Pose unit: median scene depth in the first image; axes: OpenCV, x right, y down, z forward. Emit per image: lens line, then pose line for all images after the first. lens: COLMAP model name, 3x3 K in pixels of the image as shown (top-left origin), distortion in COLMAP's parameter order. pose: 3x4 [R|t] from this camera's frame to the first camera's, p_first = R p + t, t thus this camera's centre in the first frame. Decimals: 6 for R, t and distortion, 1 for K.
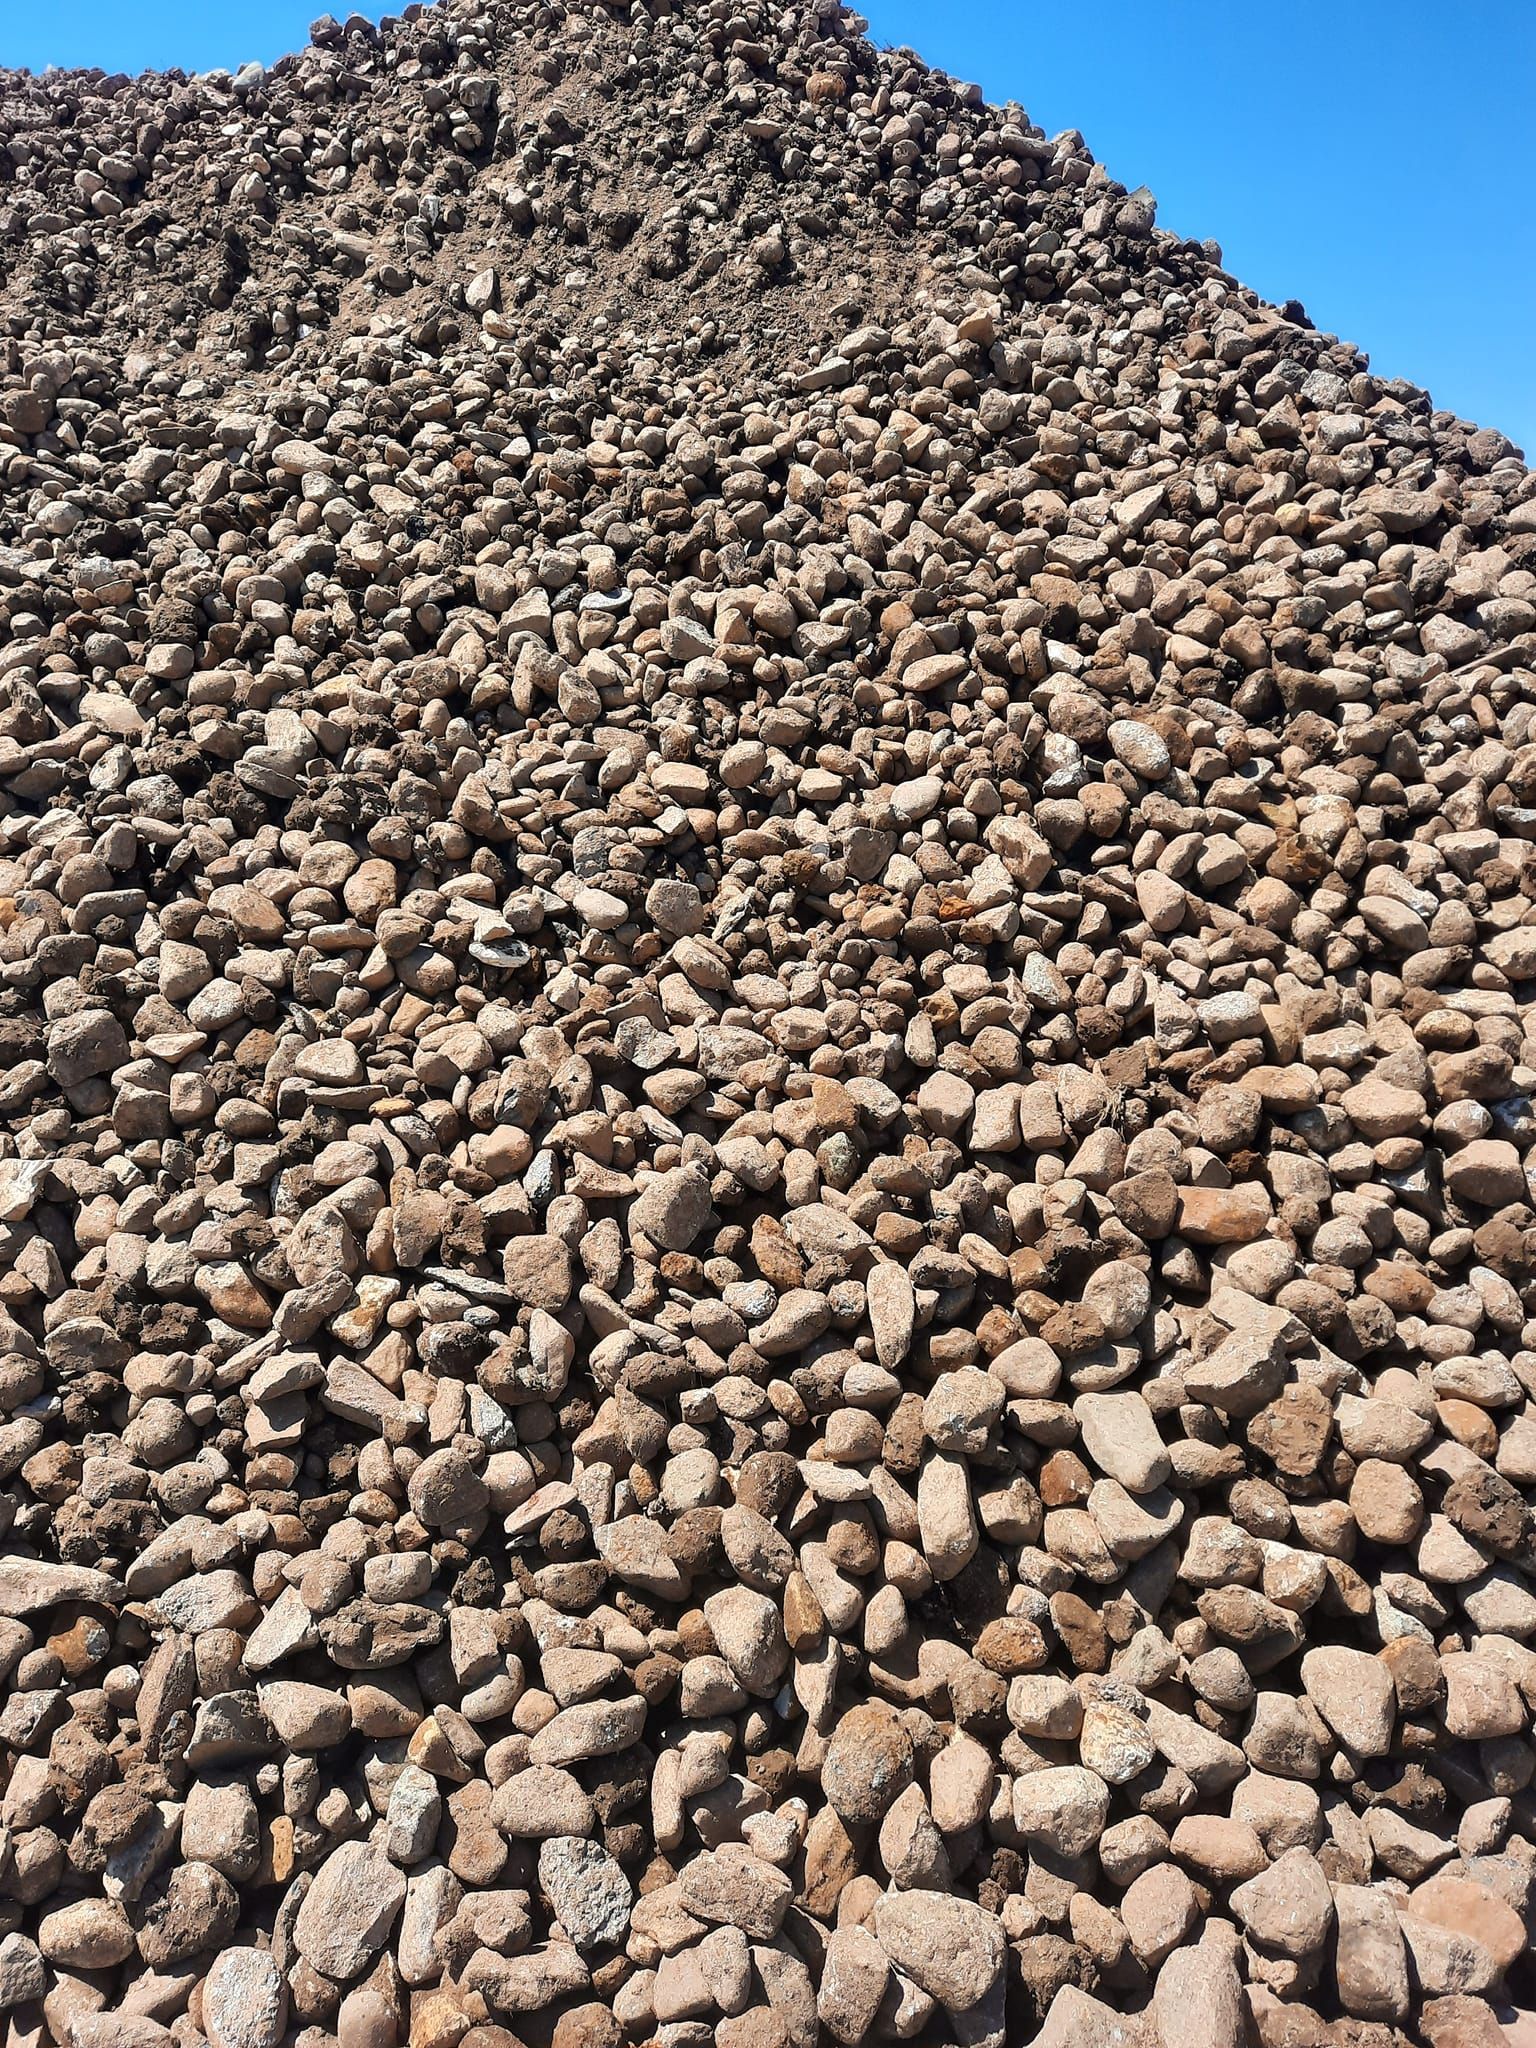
lens RADIAL K [[1464.4, 0, 768.0], [0, 1464.4, 1024.0], [0, 0, 1]] dist [0.066566, -0.067845]
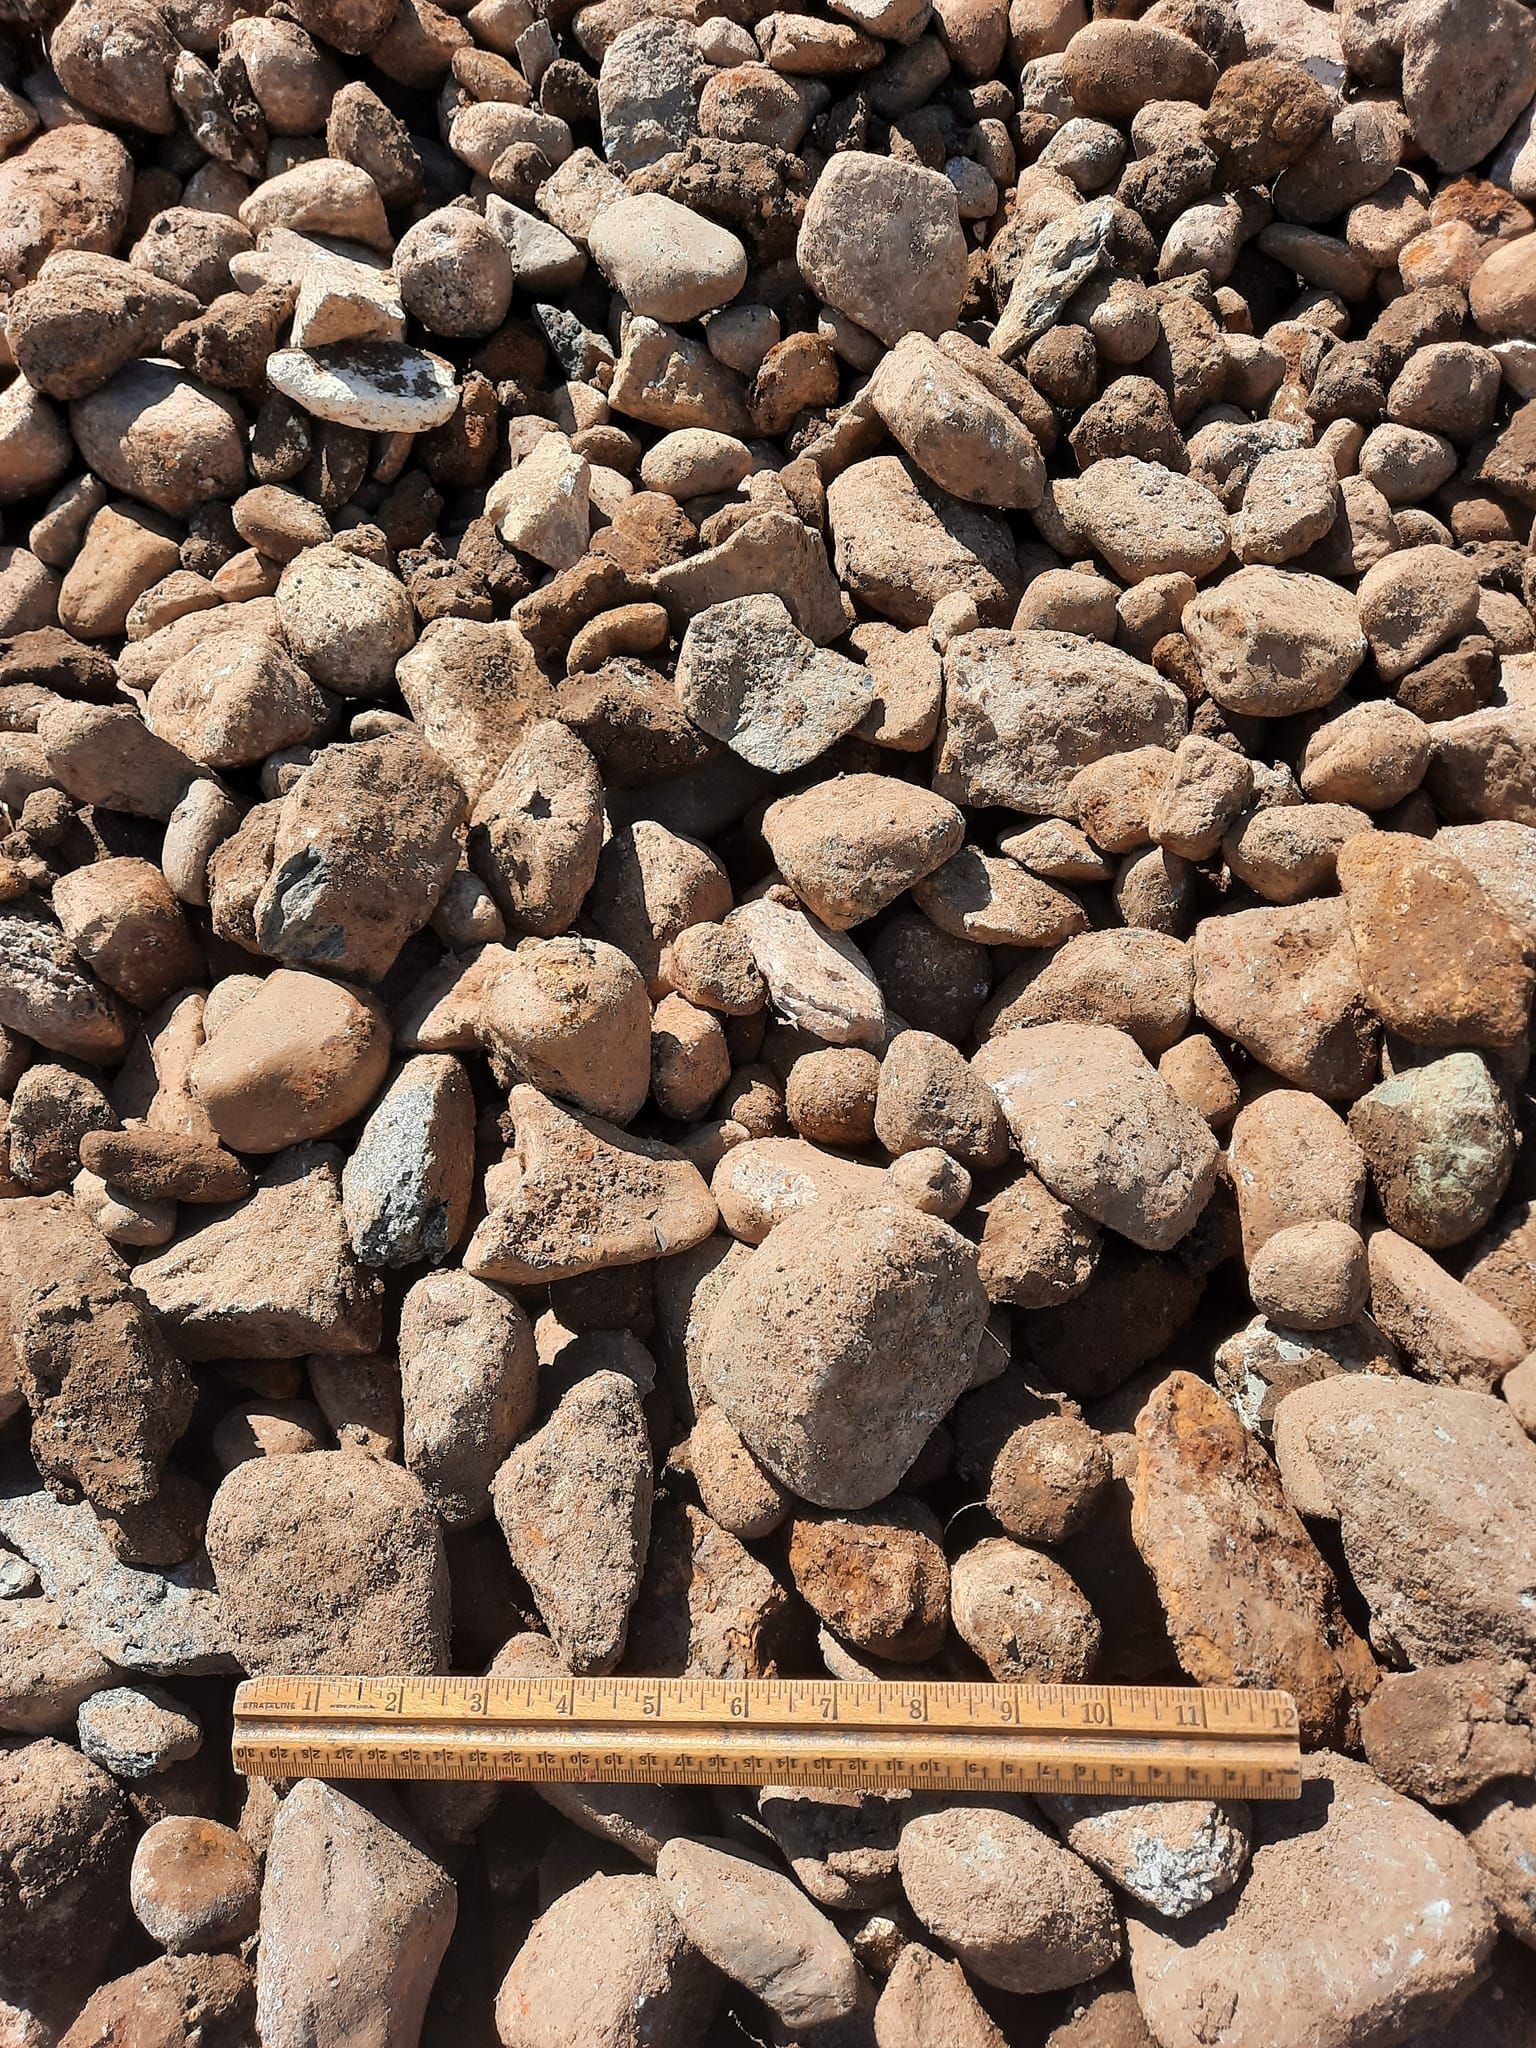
lens RADIAL K [[1464.4, 0, 768.0], [0, 1464.4, 1024.0], [0, 0, 1]] dist [0.066566, -0.067845]
pose [[0.992137, 0.052223, -0.113738, -0.044443], [-0.016803, 0.956135, 0.292445, -0.009349], [0.124022, -0.288235, 0.949494, 0.663715]]
